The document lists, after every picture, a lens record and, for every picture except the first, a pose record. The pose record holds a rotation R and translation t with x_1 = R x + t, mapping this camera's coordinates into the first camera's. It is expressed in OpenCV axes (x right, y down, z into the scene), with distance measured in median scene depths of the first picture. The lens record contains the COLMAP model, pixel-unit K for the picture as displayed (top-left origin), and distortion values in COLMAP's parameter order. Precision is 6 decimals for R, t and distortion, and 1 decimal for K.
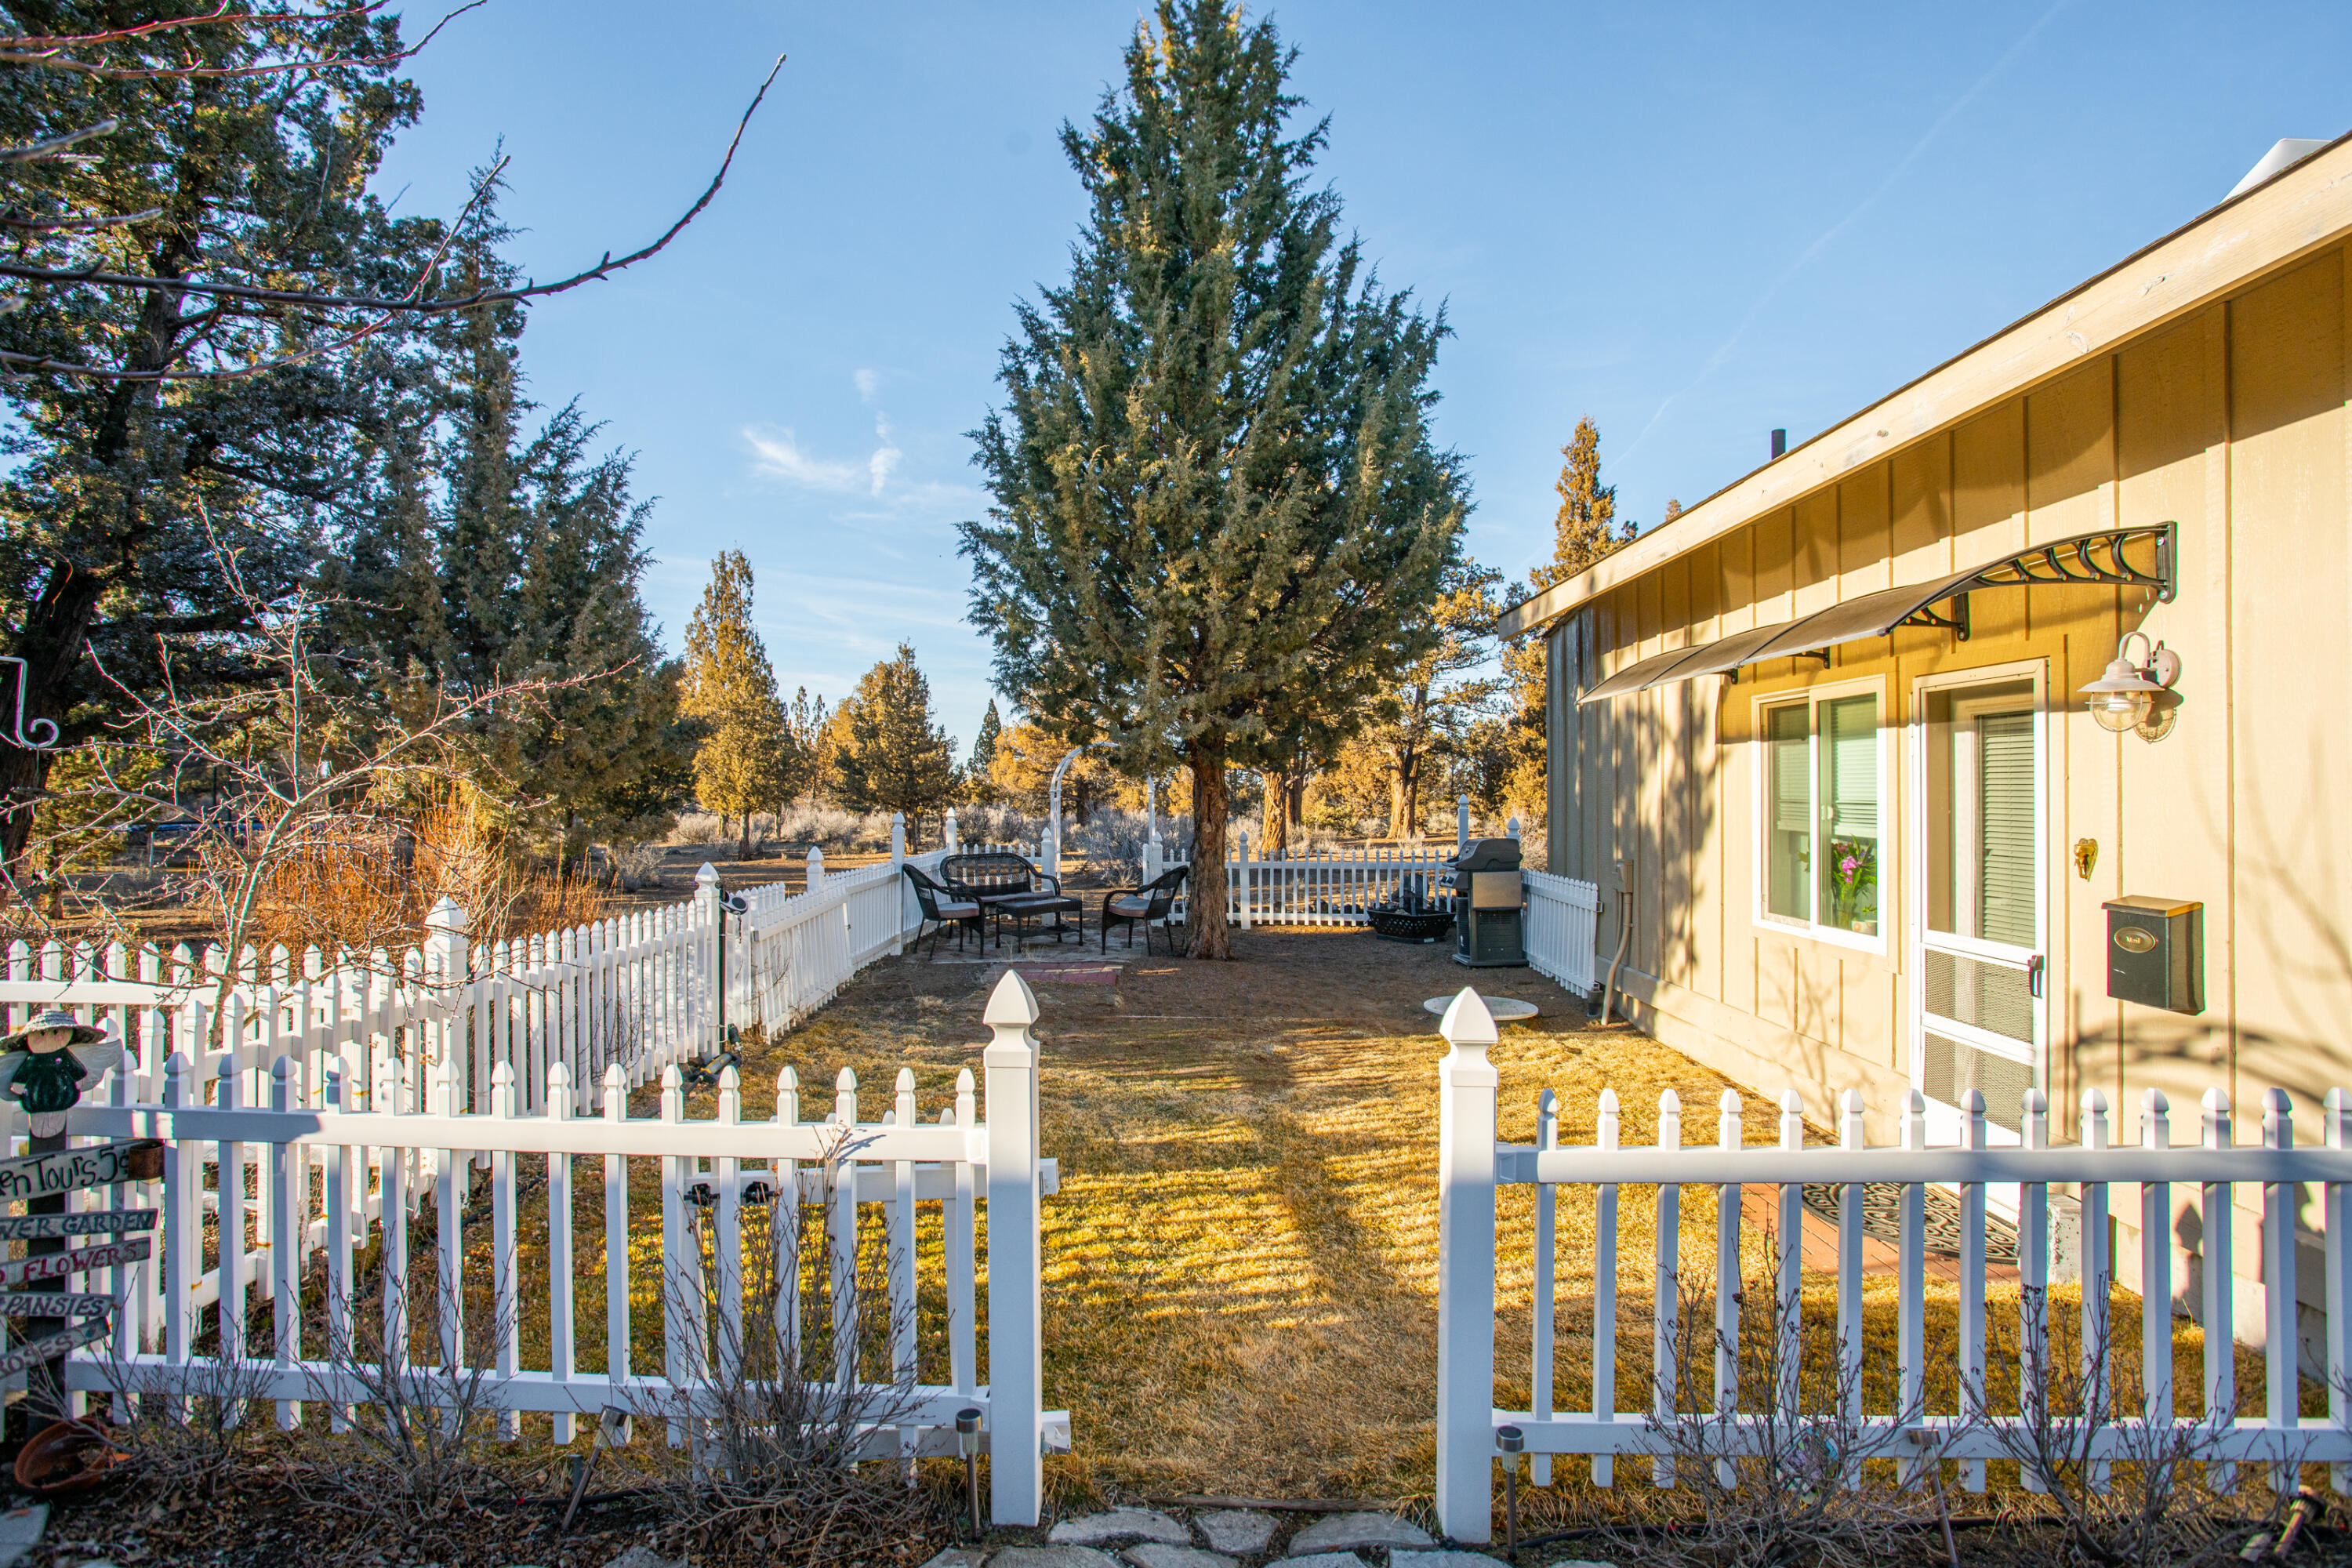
lens RADIAL K [[1196.5, 0, 1175.0], [0, 1196.5, 771.8], [0, 0, 1]] dist [-0.077142, 0.031655]
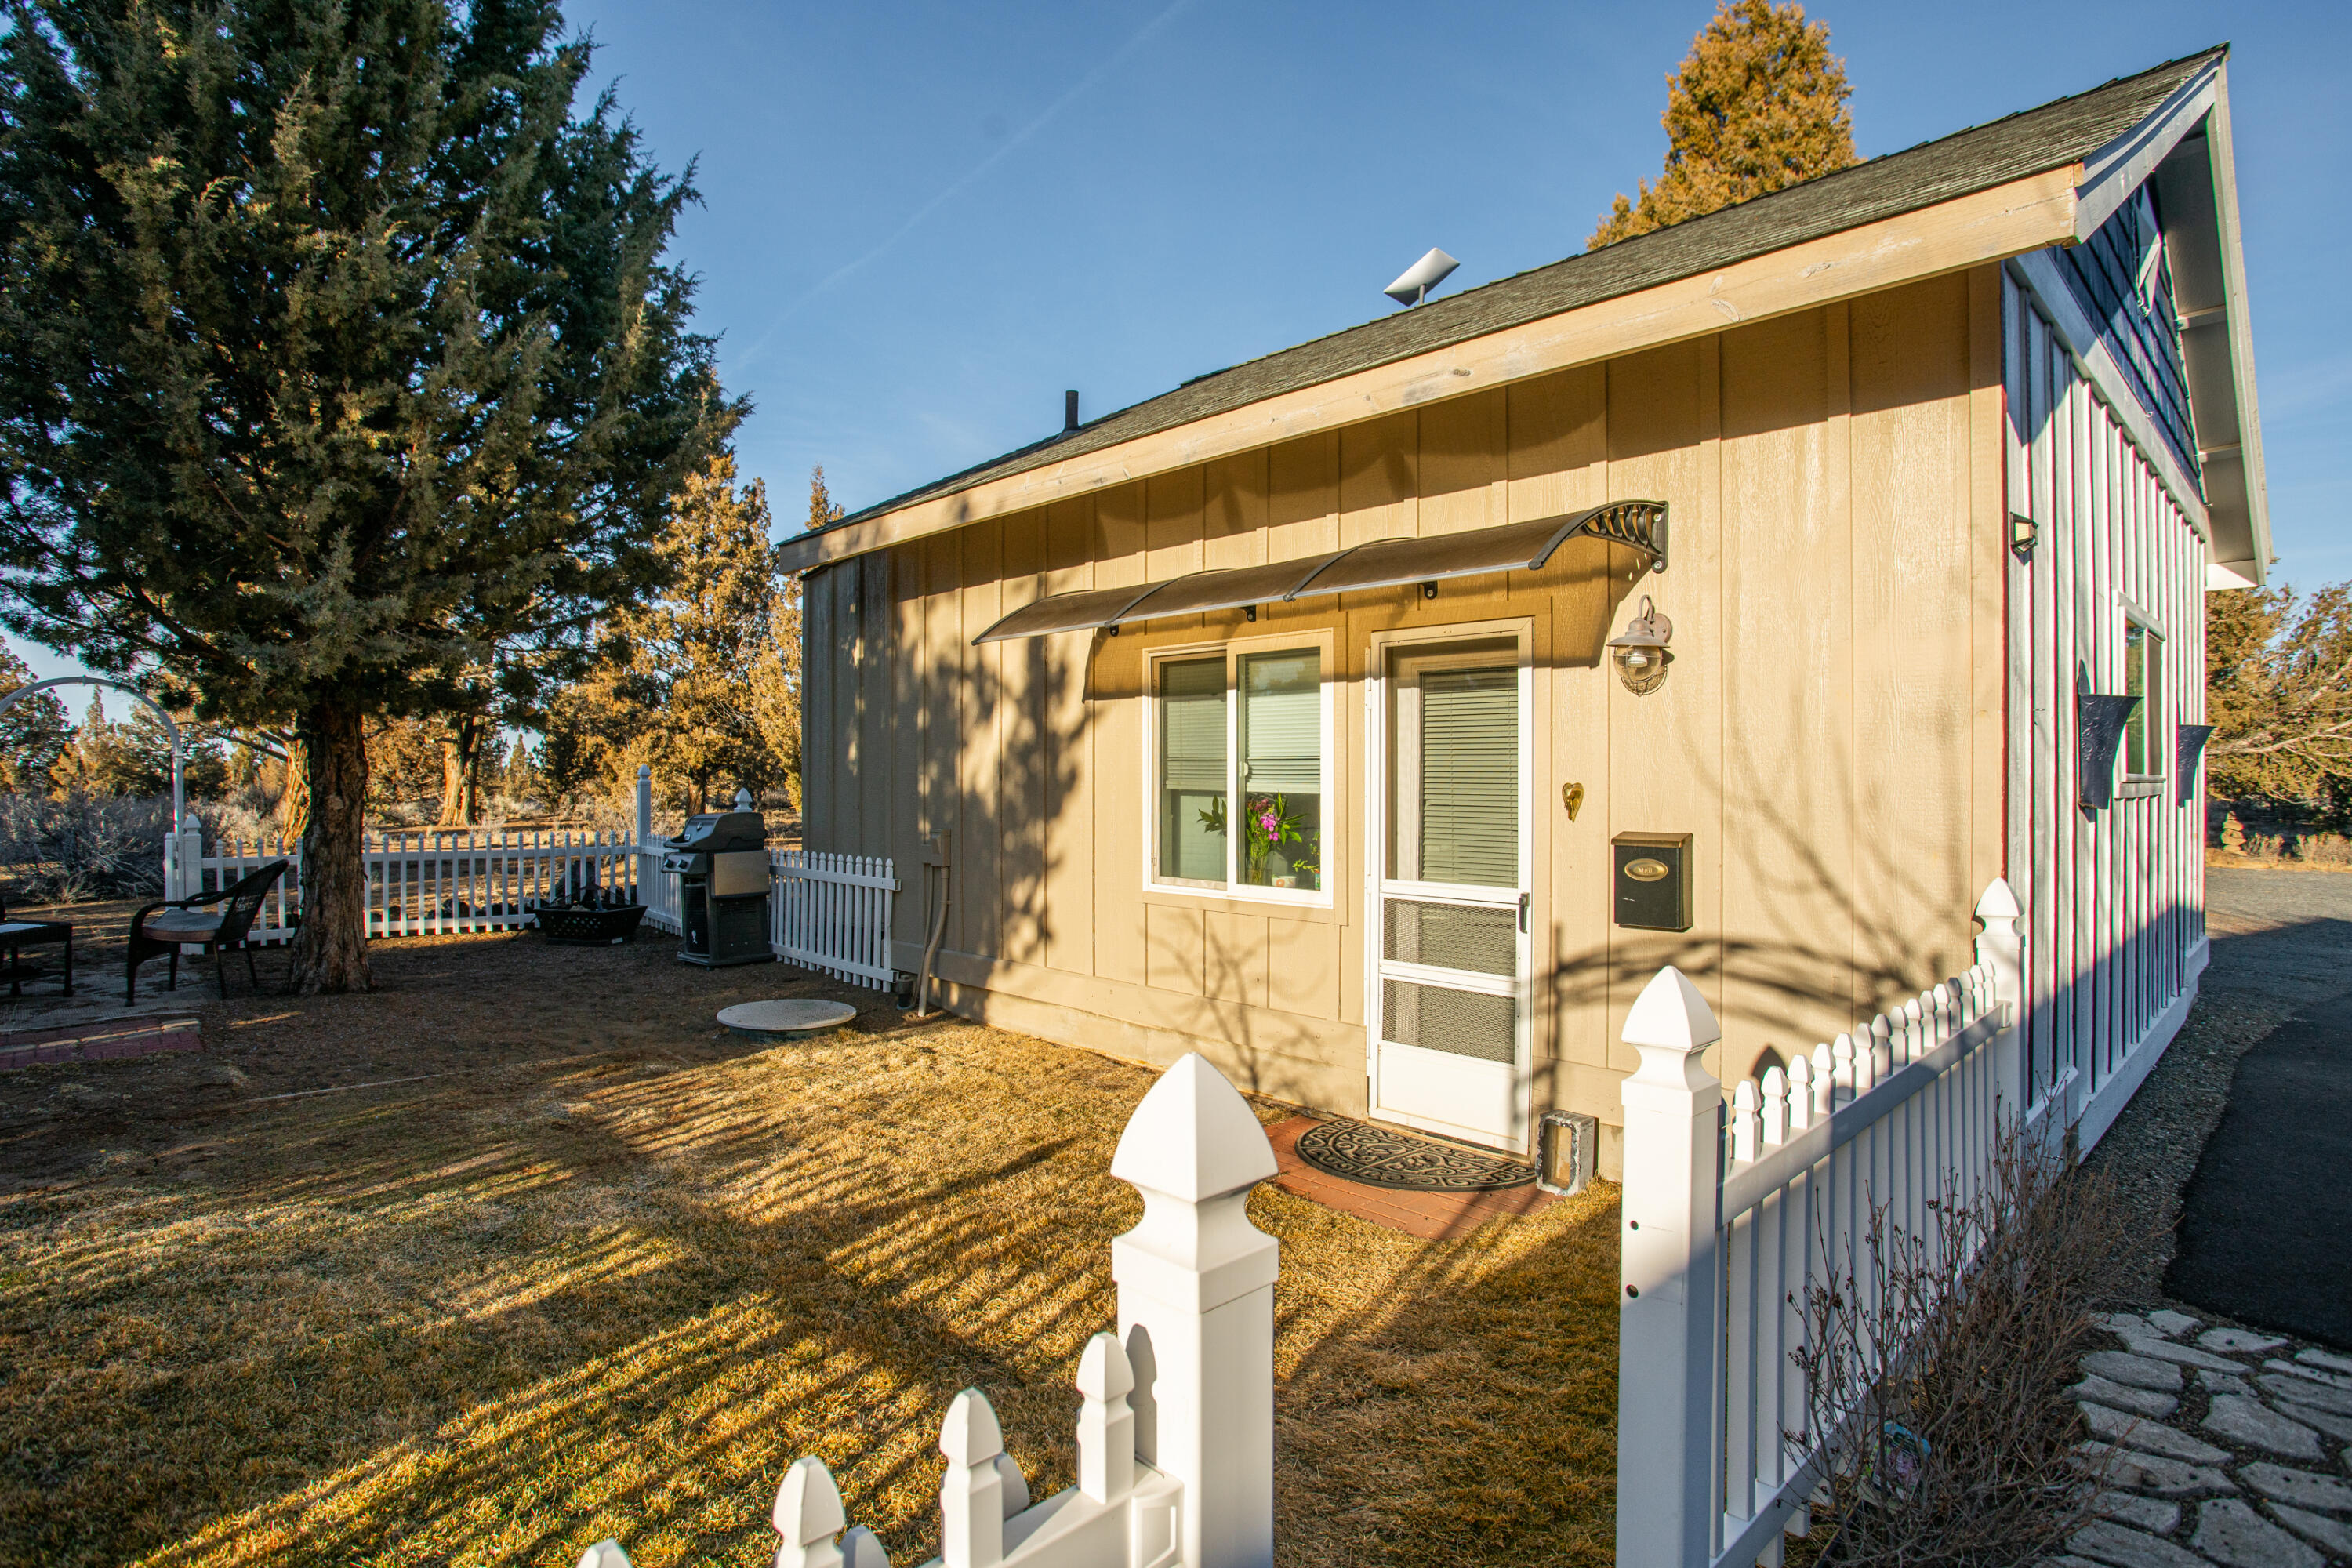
lens RADIAL K [[1196.5, 0, 1175.0], [0, 1196.5, 771.8], [0, 0, 1]] dist [-0.077142, 0.031655]
pose [[0.702807, 0.006677, 0.711349, -0.214907], [-0.014705, 0.999879, 0.005142, 0.036021], [-0.711228, -0.014074, 0.702820, 0.369959]]
